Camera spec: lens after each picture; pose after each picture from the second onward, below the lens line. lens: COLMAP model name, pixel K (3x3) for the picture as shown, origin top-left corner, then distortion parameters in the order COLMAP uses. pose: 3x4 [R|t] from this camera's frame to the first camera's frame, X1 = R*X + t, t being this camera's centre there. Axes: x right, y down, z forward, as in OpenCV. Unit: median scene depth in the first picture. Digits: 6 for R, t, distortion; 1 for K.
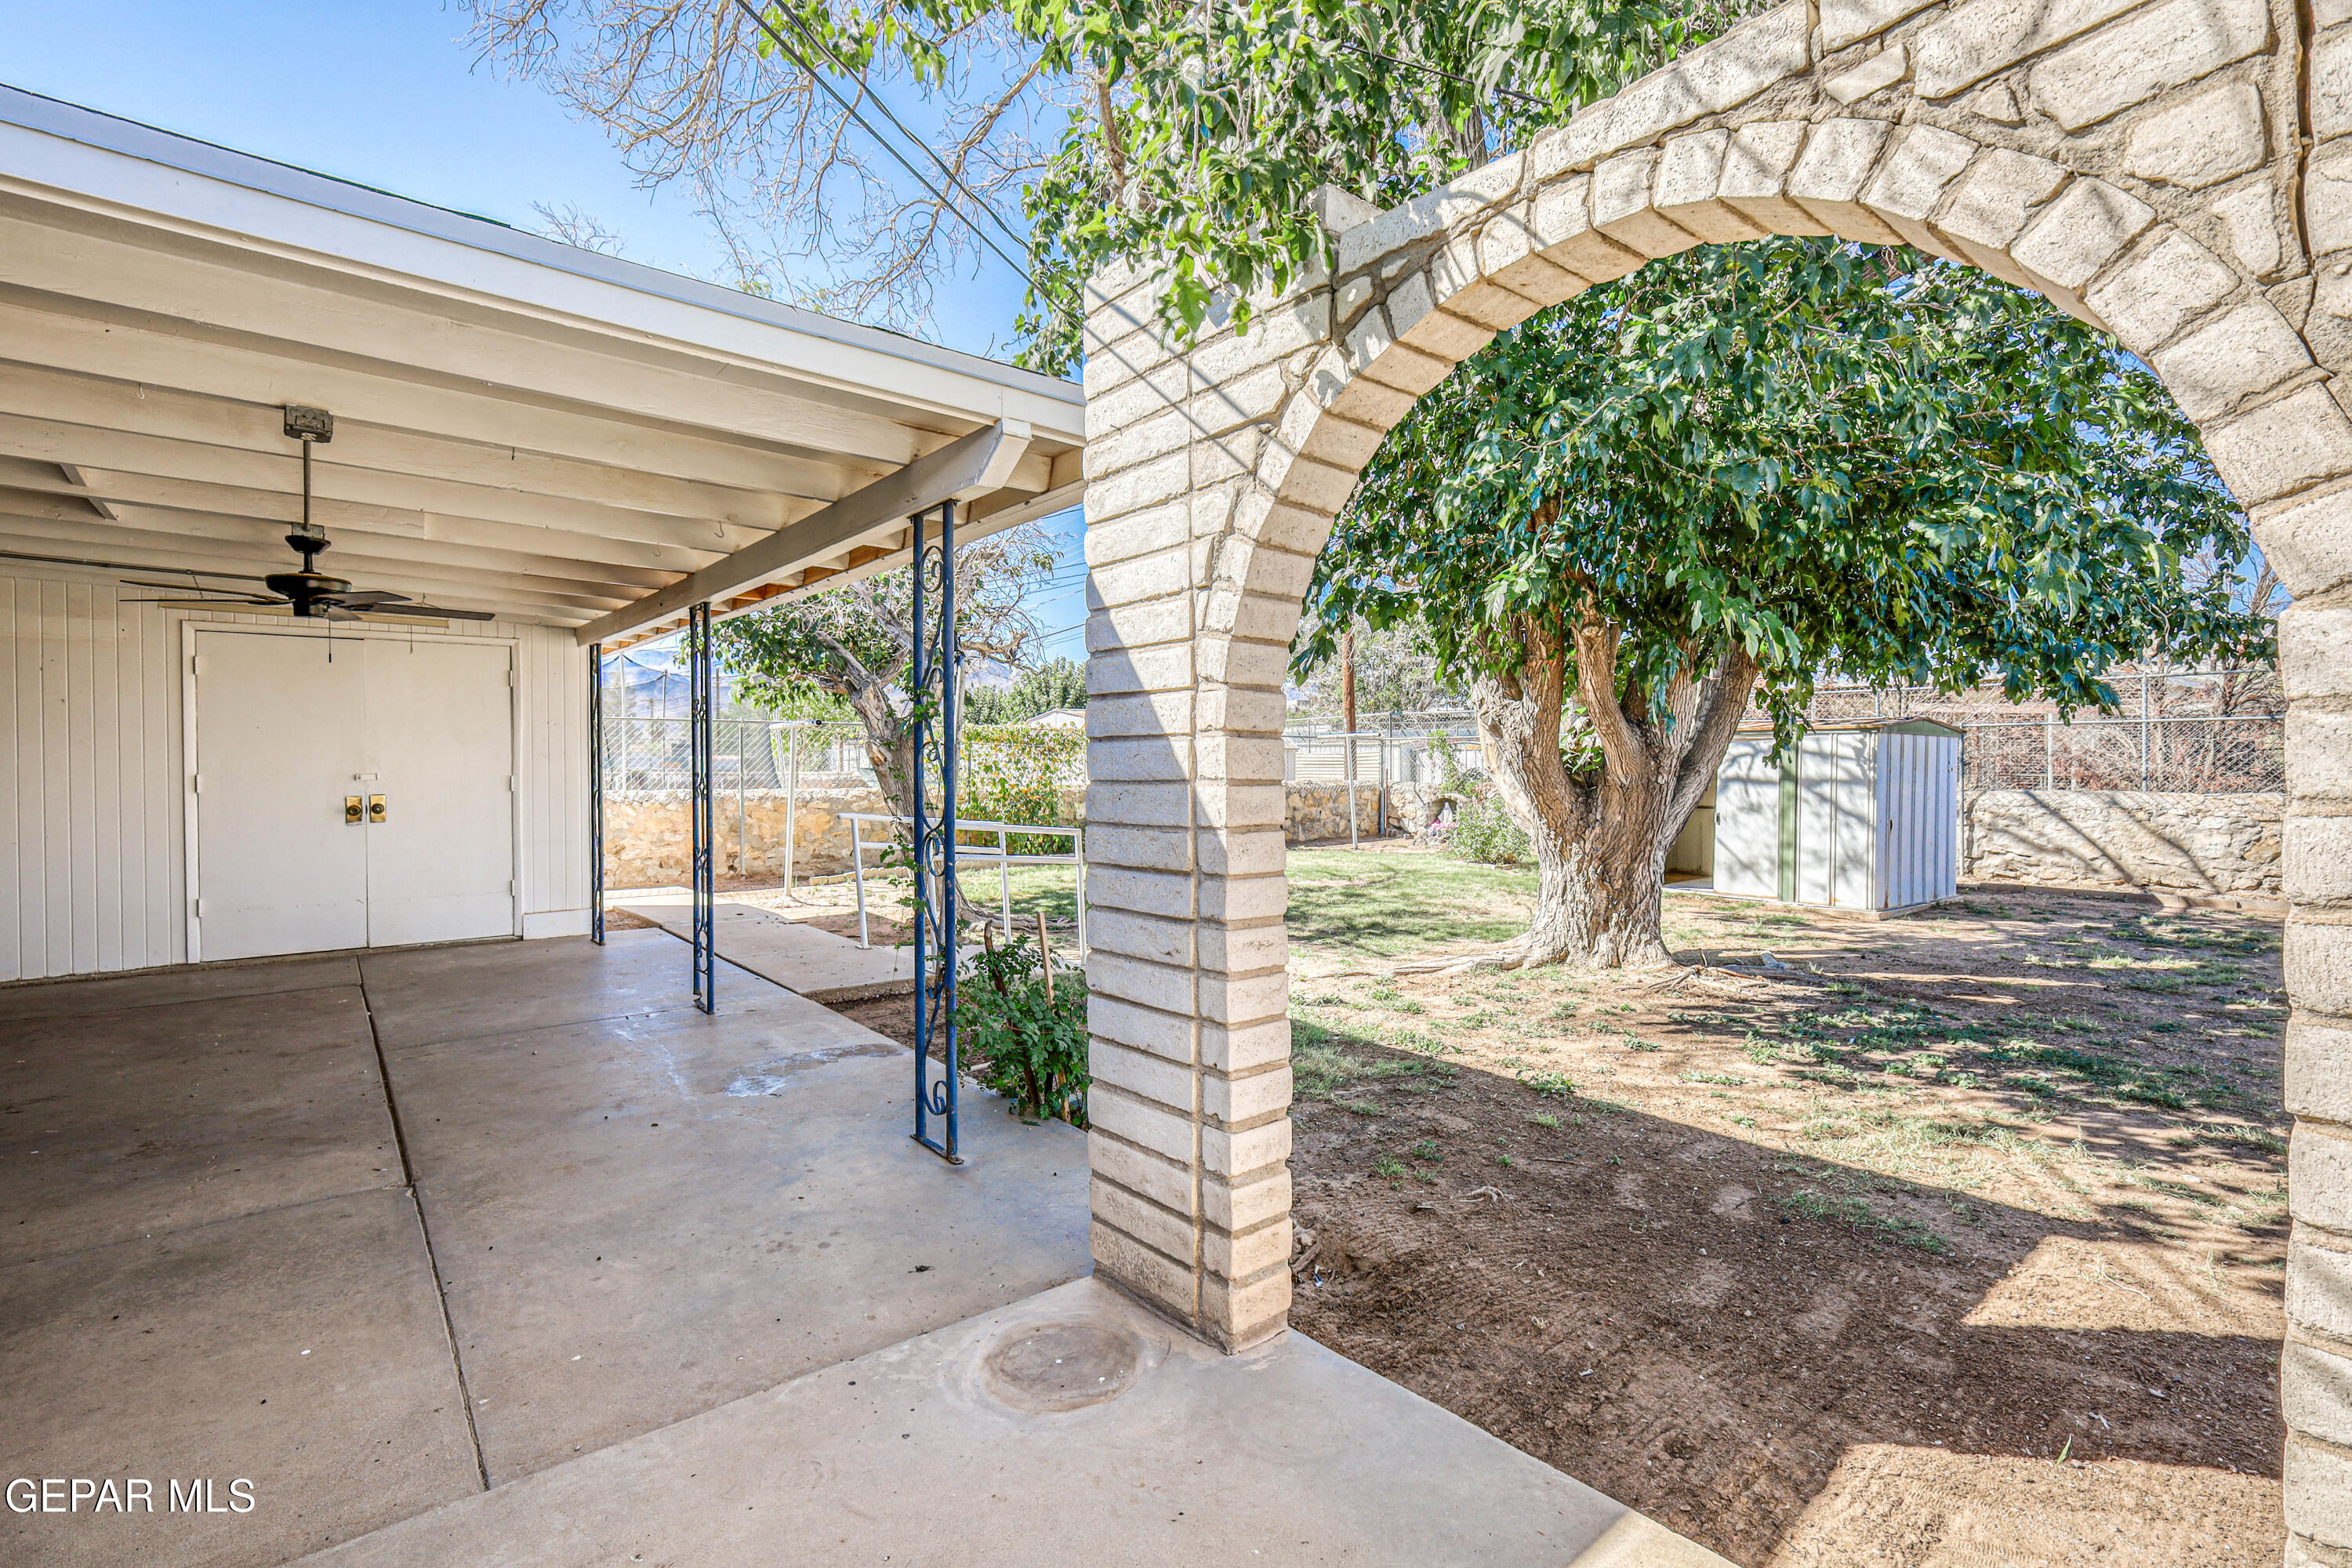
lens RADIAL K [[1040.4, 0, 1170.9], [0, 1040.4, 770.7], [0, 0, 1]] dist [-0.000378, -0.000010]
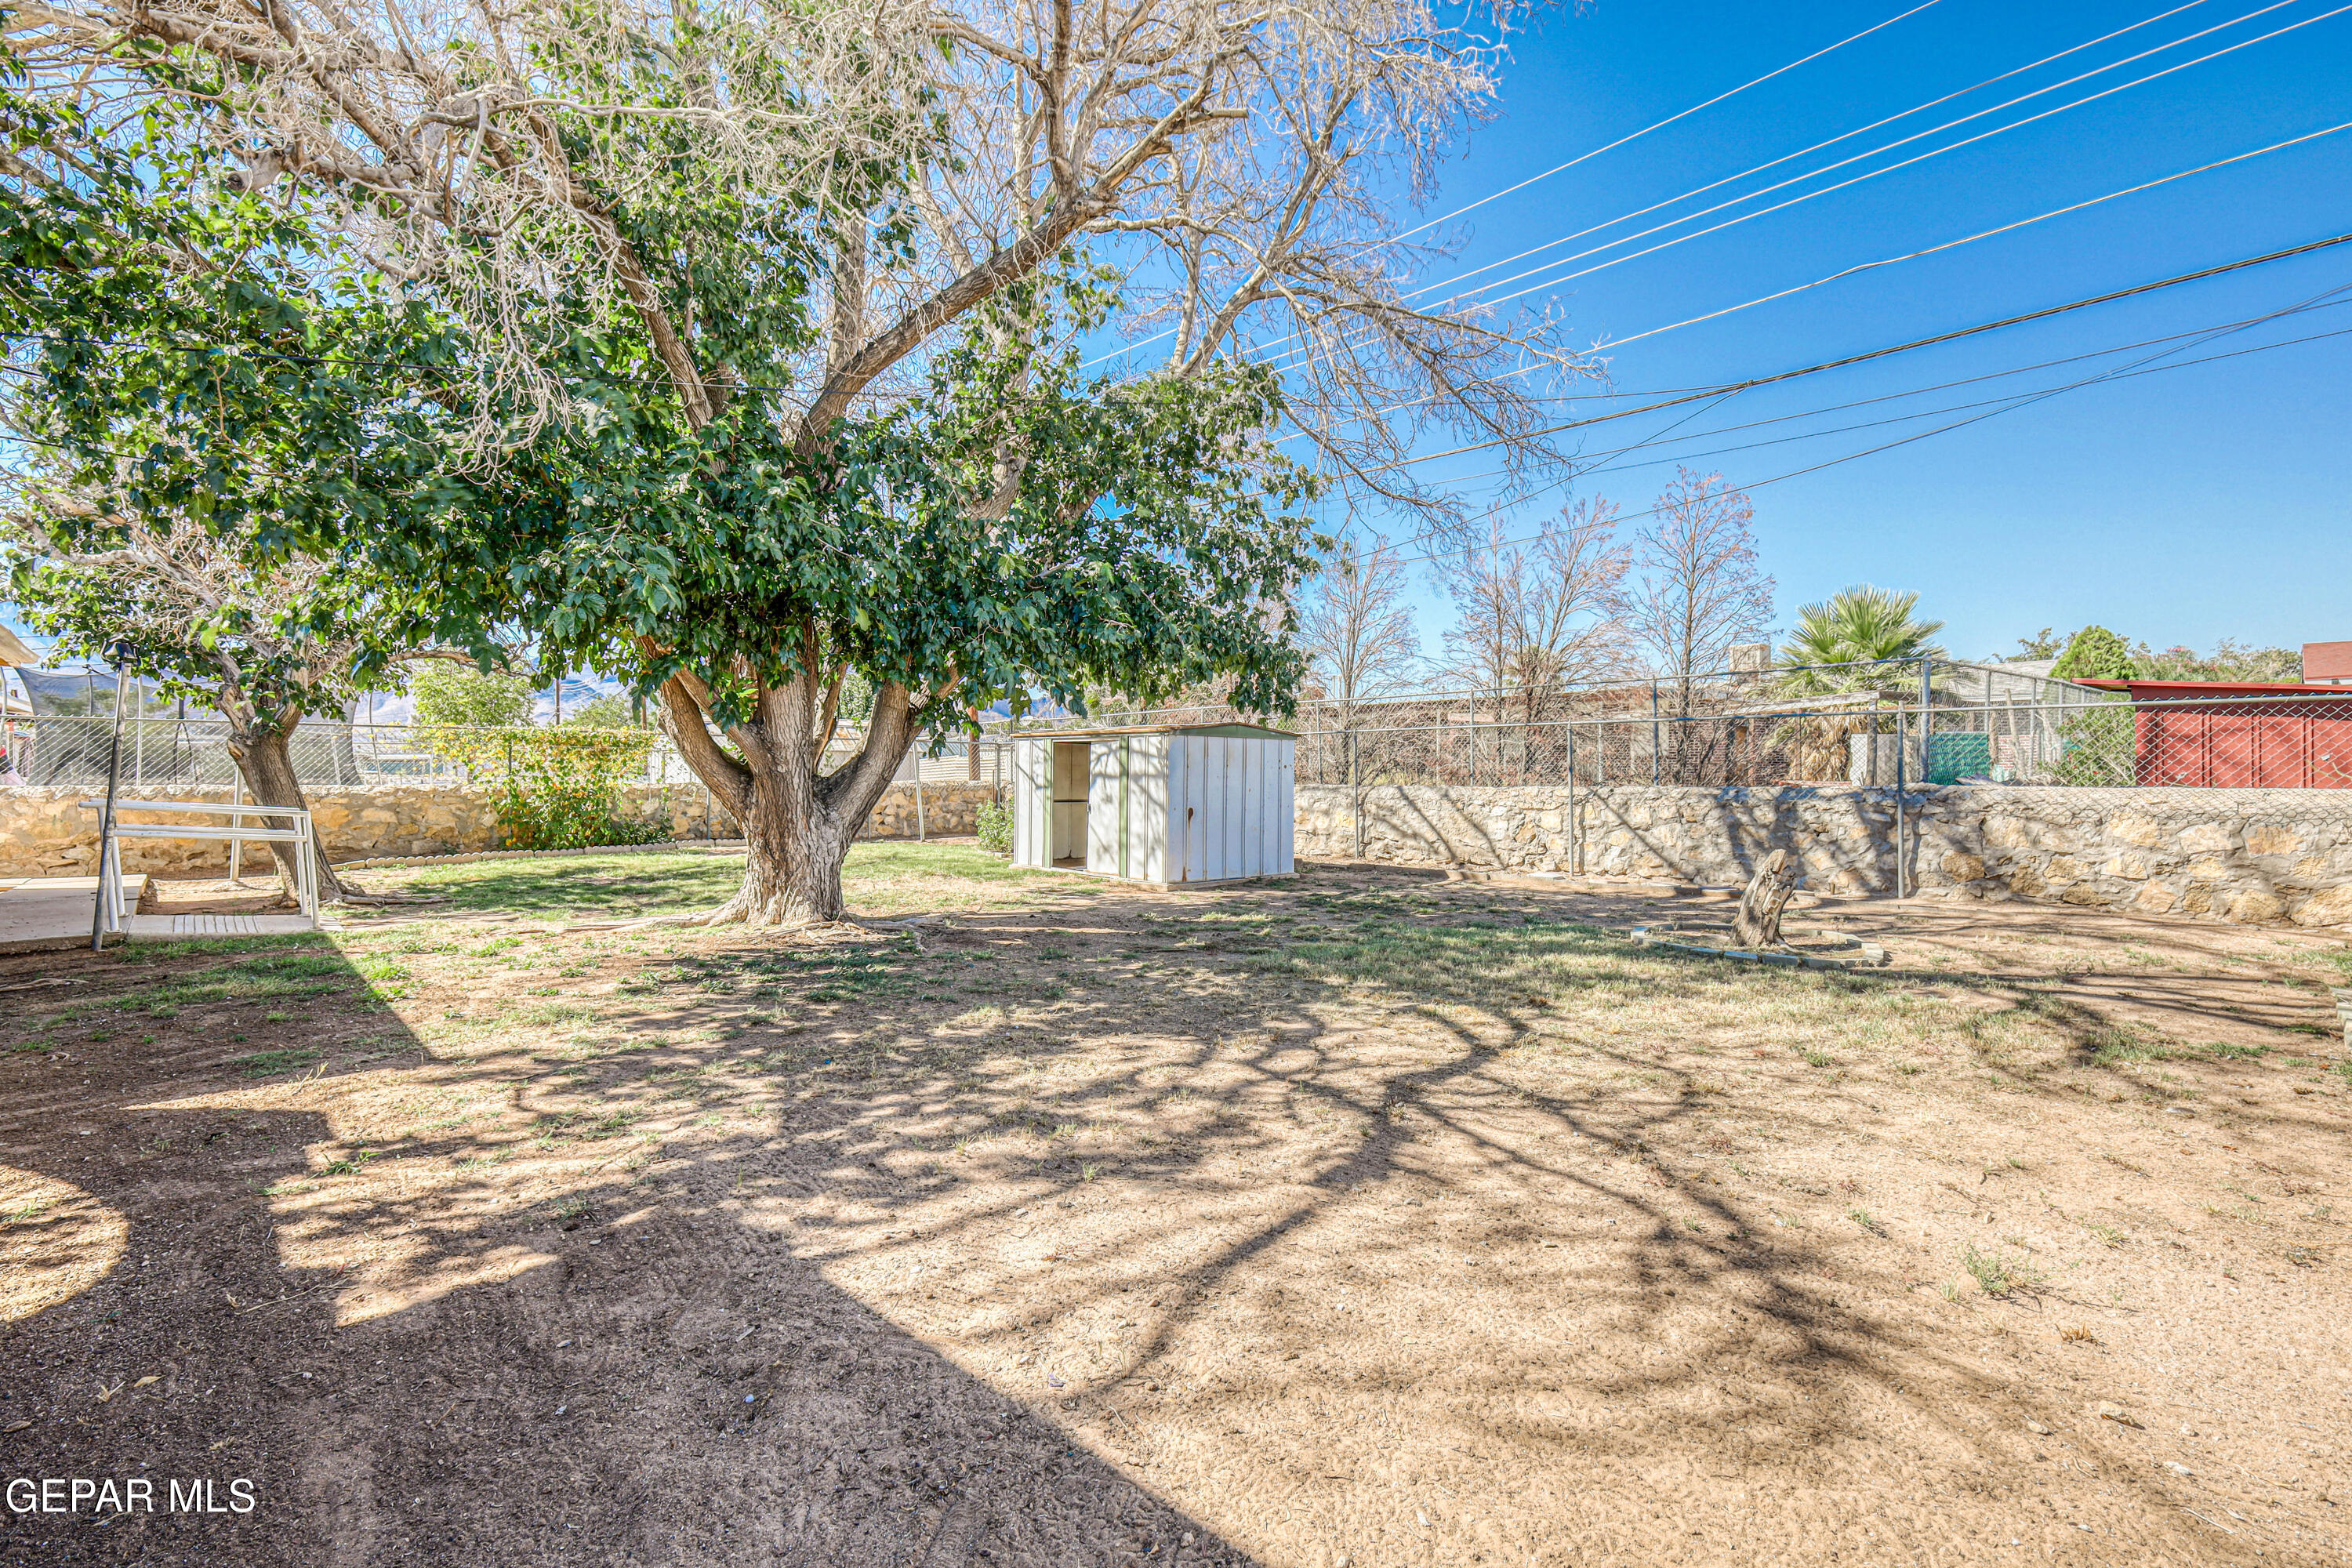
lens RADIAL K [[1040.4, 0, 1176.5], [0, 1040.4, 775.0], [0, 0, 1]] dist [-0.000378, -0.000010]
pose [[0.996204, -0.000209, 0.087052, 0.522699], [0.000492, 0.999995, -0.003238, 0.012430], [-0.087051, 0.003269, 0.996199, -0.169148]]
